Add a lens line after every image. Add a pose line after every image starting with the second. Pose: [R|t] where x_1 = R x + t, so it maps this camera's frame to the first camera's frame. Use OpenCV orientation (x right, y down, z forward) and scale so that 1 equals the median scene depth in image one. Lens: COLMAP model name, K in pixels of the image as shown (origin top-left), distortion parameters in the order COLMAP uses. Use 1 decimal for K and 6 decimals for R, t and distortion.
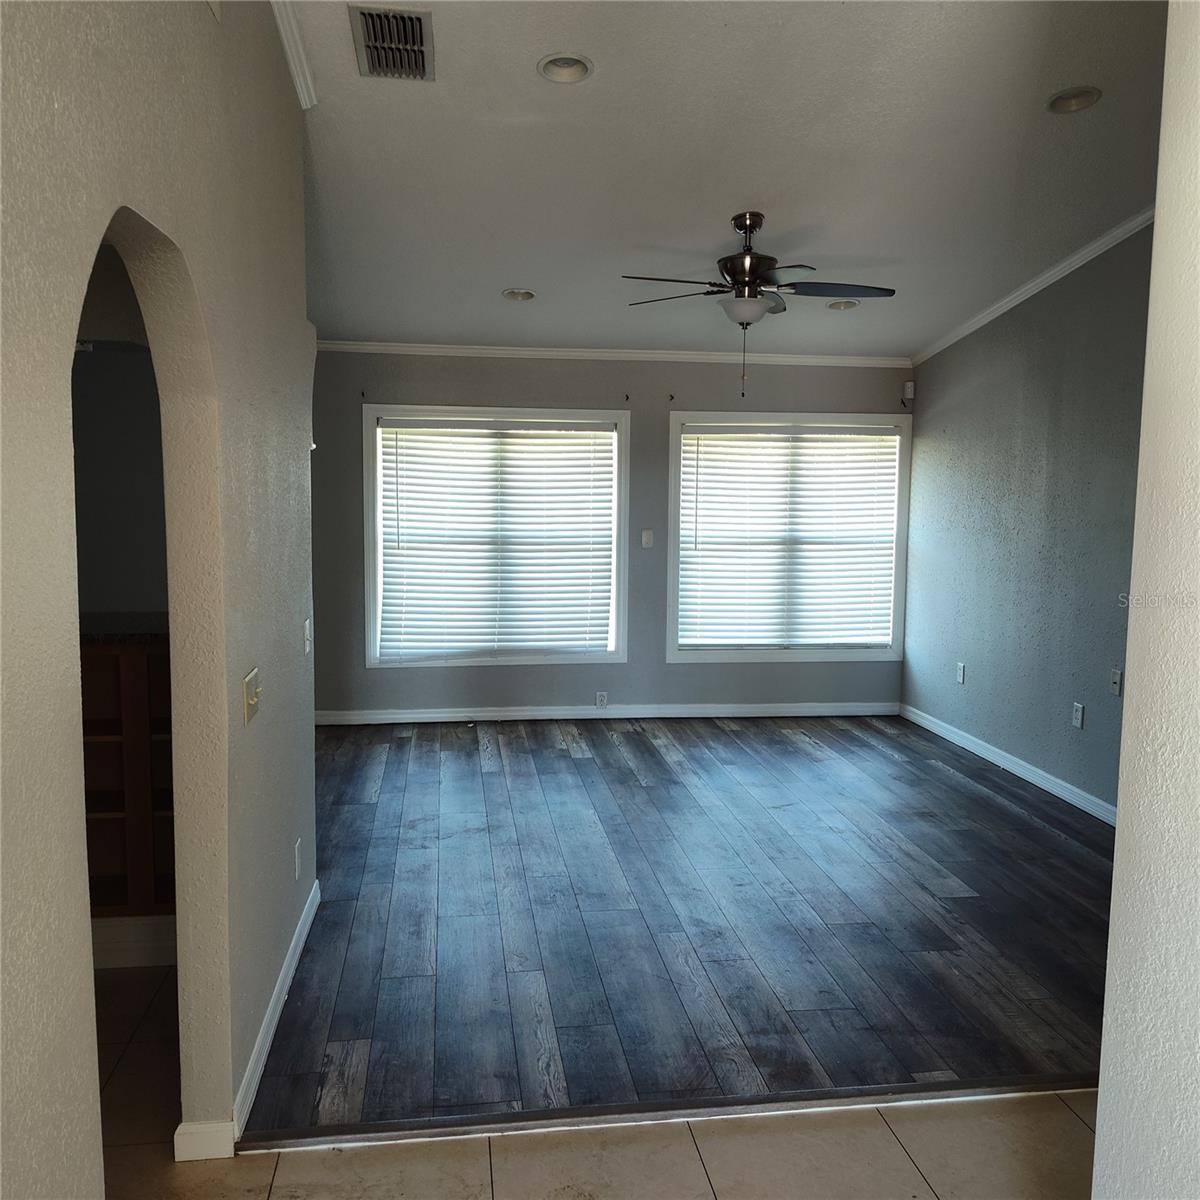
lens RADIAL K [[1088.4, 0, 600.0], [0, 1088.4, 600.0], [0, 0, 1]] dist [0.091875, -0.143552]
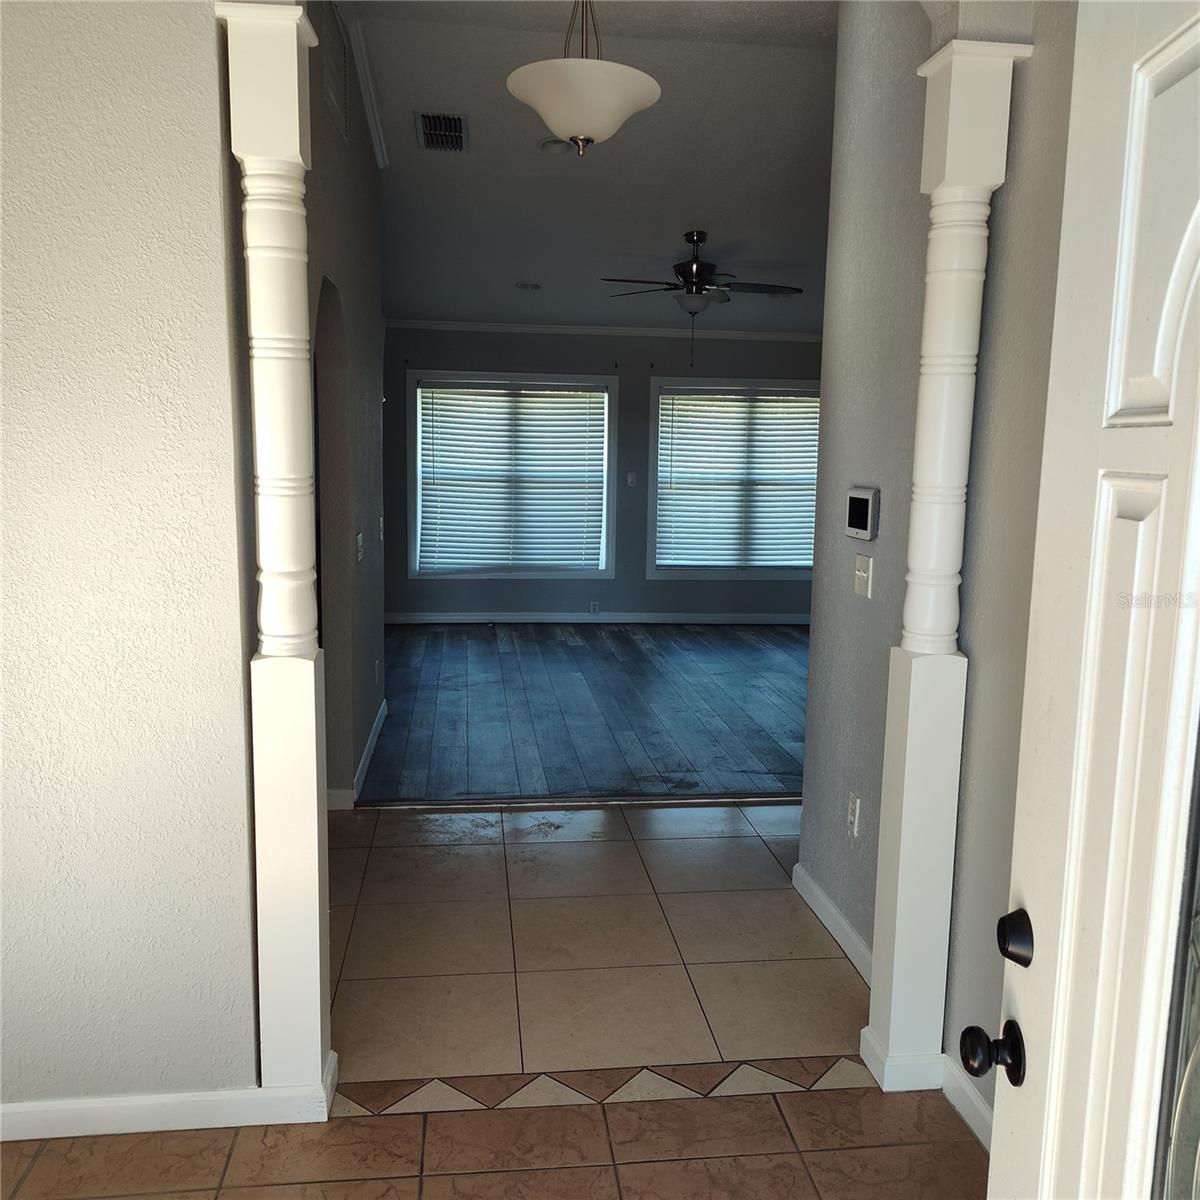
lens RADIAL K [[1088.4, 0, 600.0], [0, 1088.4, 600.0], [0, 0, 1]] dist [0.091875, -0.143552]
pose [[0.999801, 0.009905, -0.017301, 0.033194], [-0.009339, 0.999429, 0.032475, 0.046710], [0.017612, -0.032307, 0.999323, -0.283334]]
